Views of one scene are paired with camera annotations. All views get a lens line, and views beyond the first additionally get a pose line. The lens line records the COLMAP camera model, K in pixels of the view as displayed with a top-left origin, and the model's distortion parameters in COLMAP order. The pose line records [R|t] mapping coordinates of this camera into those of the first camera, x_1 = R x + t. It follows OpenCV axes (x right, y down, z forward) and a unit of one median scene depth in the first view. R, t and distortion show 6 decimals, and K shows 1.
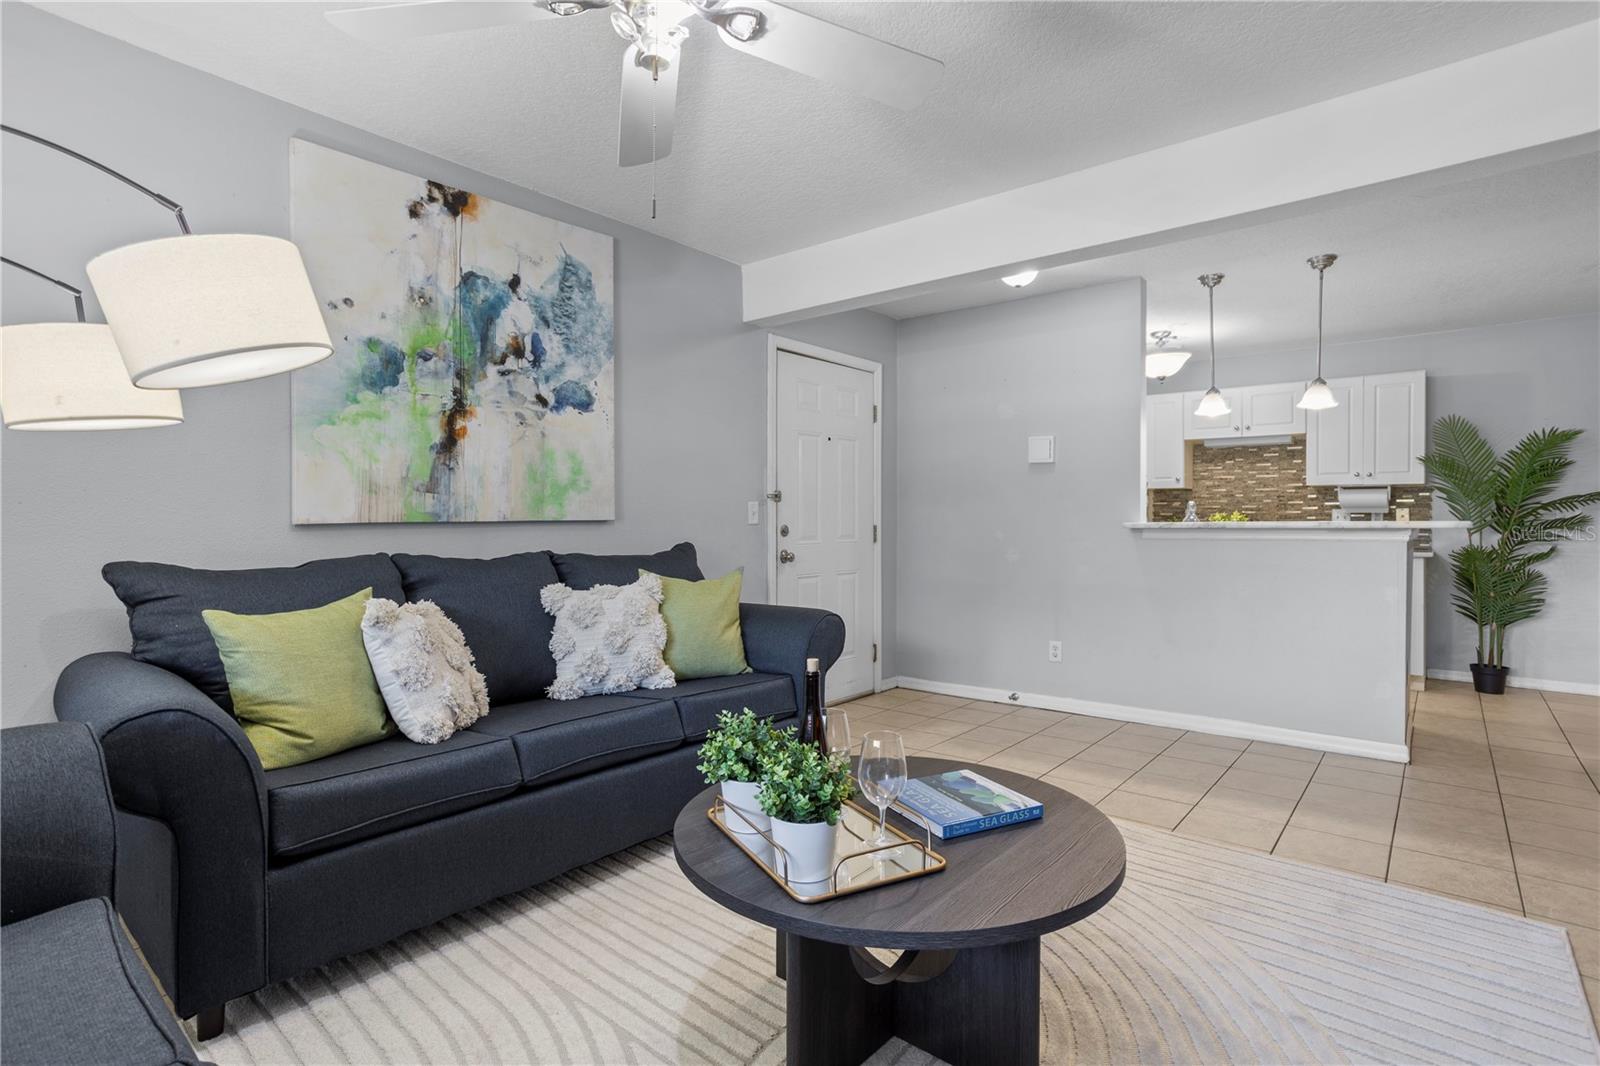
lens RADIAL K [[797.0, 0, 802.4], [0, 797.0, 520.0], [0, 0, 1]] dist [-0.051674, 0.031976]
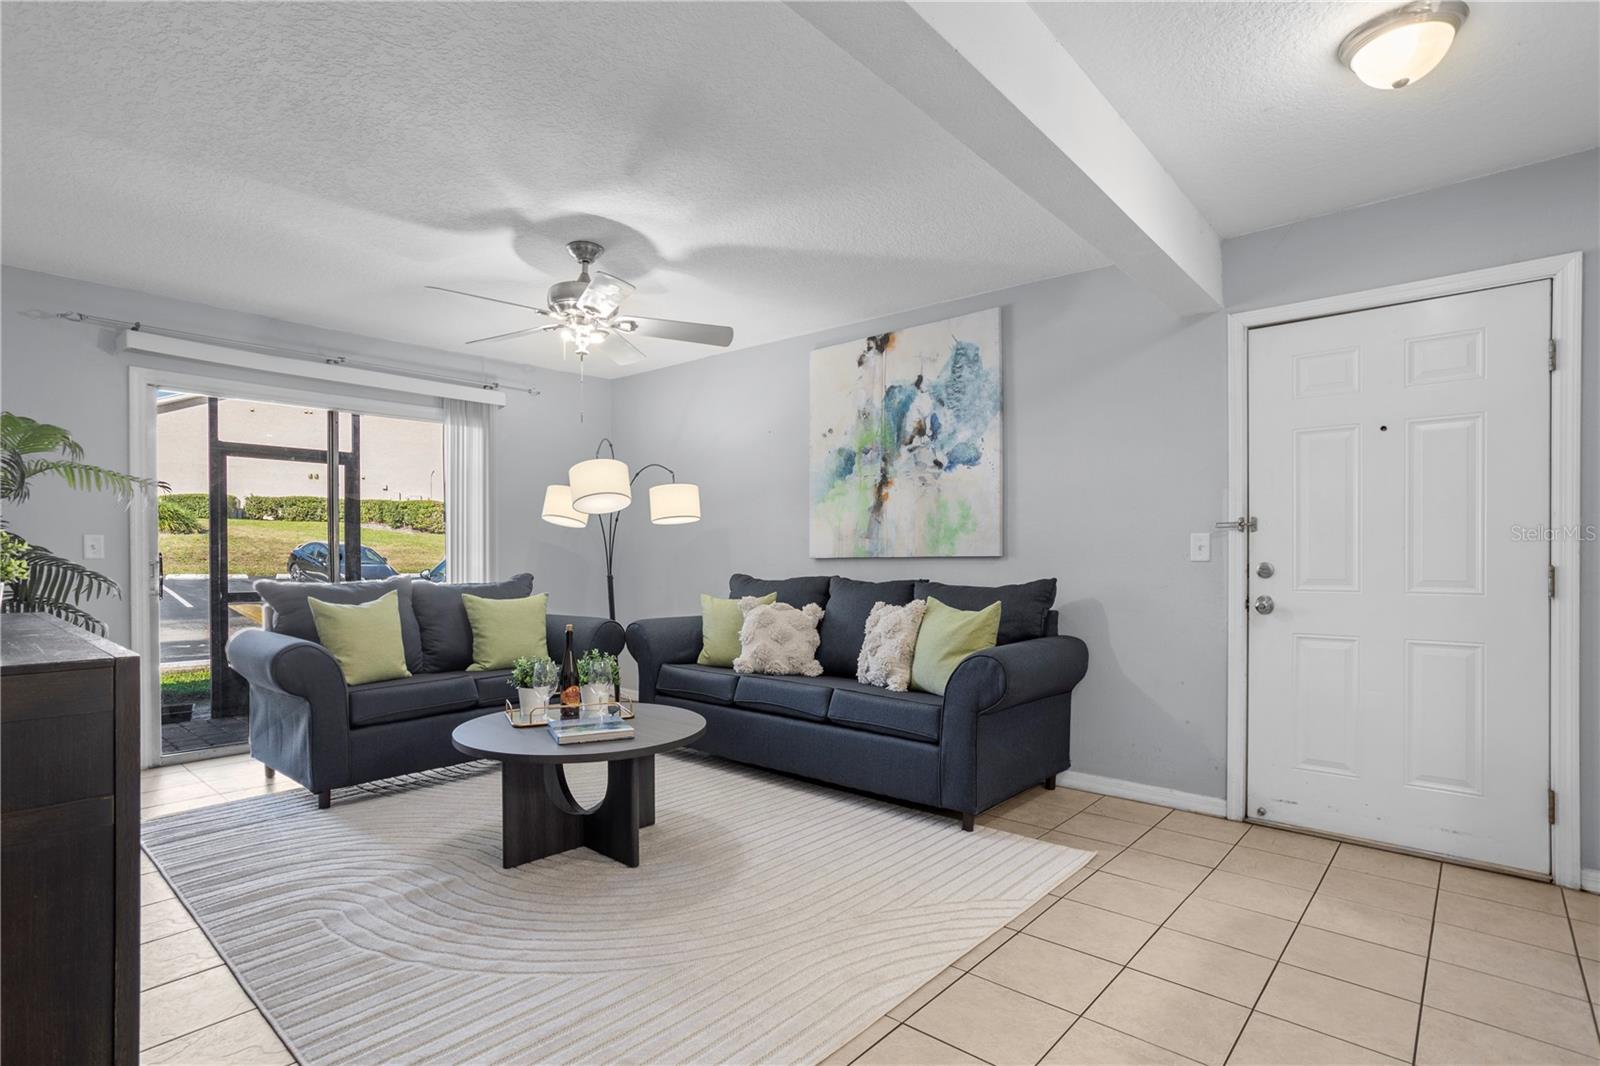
lens RADIAL K [[797.0, 0, 809.0], [0, 797.0, 563.2], [0, 0, 1]] dist [-0.051674, 0.031976]
pose [[-0.016606, 0.008100, -0.999829, 1.070568], [-0.000317, 0.999967, 0.008107, 0.001547], [0.999862, 0.000451, -0.016602, 0.883497]]
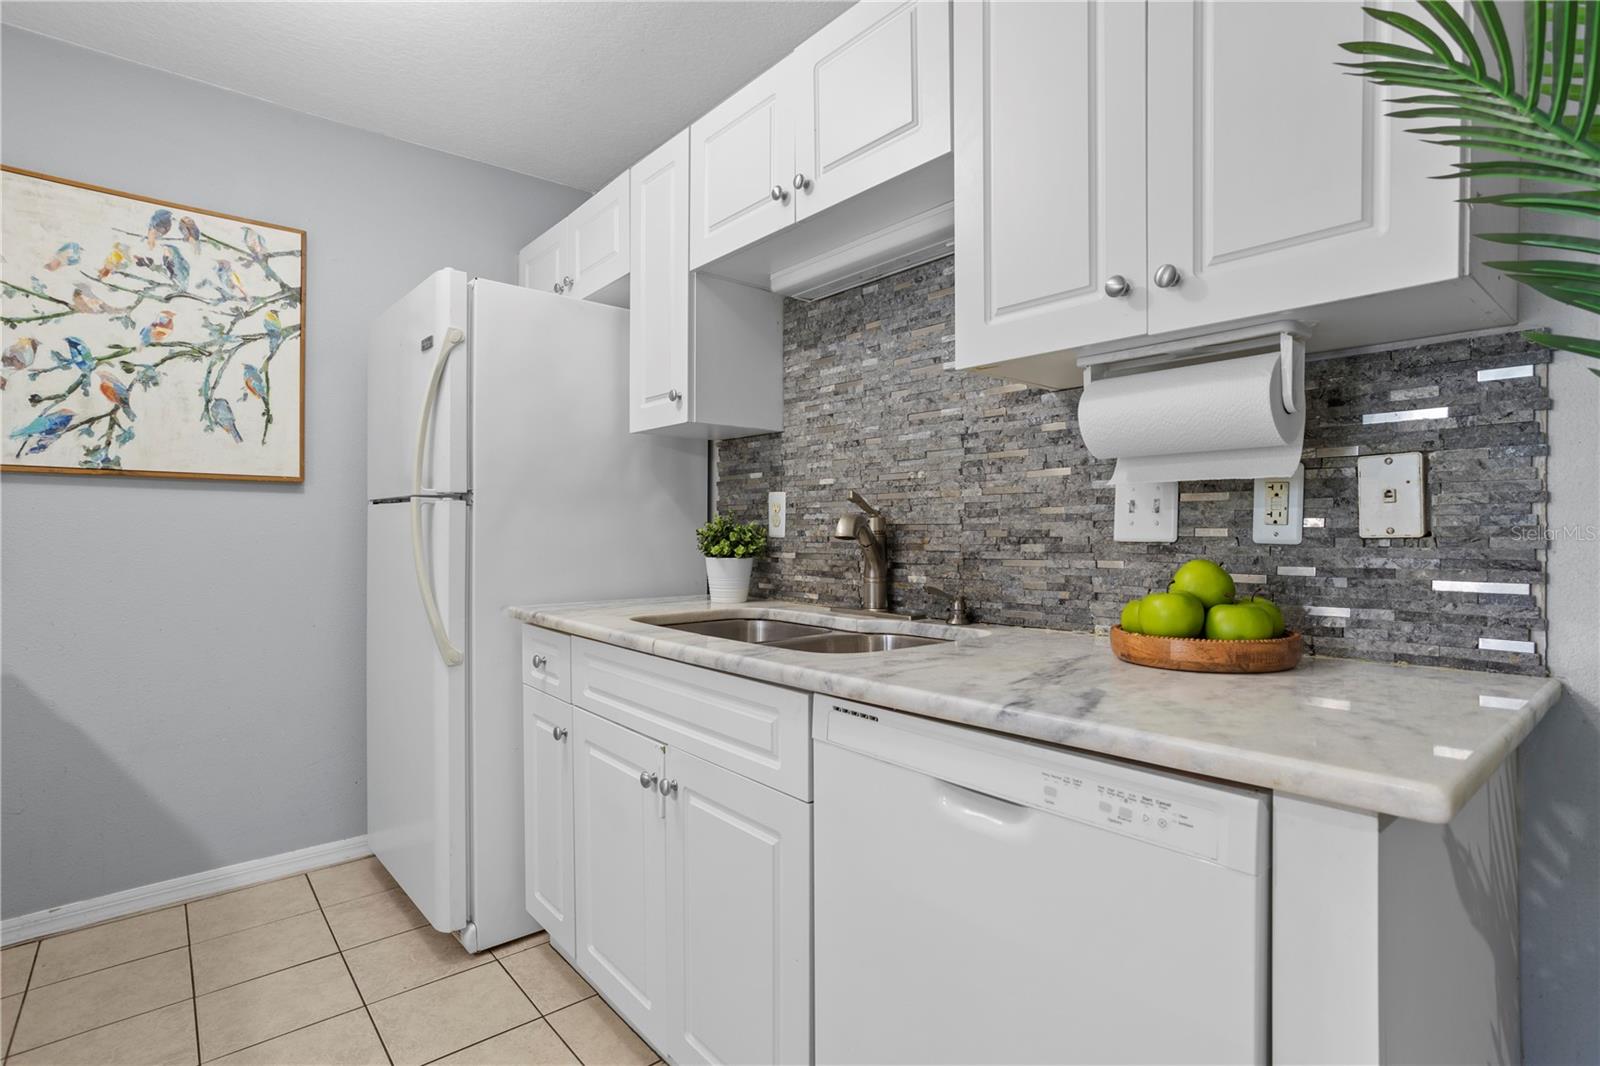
lens RADIAL K [[797.0, 0, 799.9], [0, 797.0, 536.8], [0, 0, 1]] dist [-0.051674, 0.031976]
pose [[0.984542, -0.007453, -0.174990, 0.520858], [0.009500, 0.999896, 0.010860, 0.001989], [0.174891, -0.012355, 0.984510, 0.617853]]
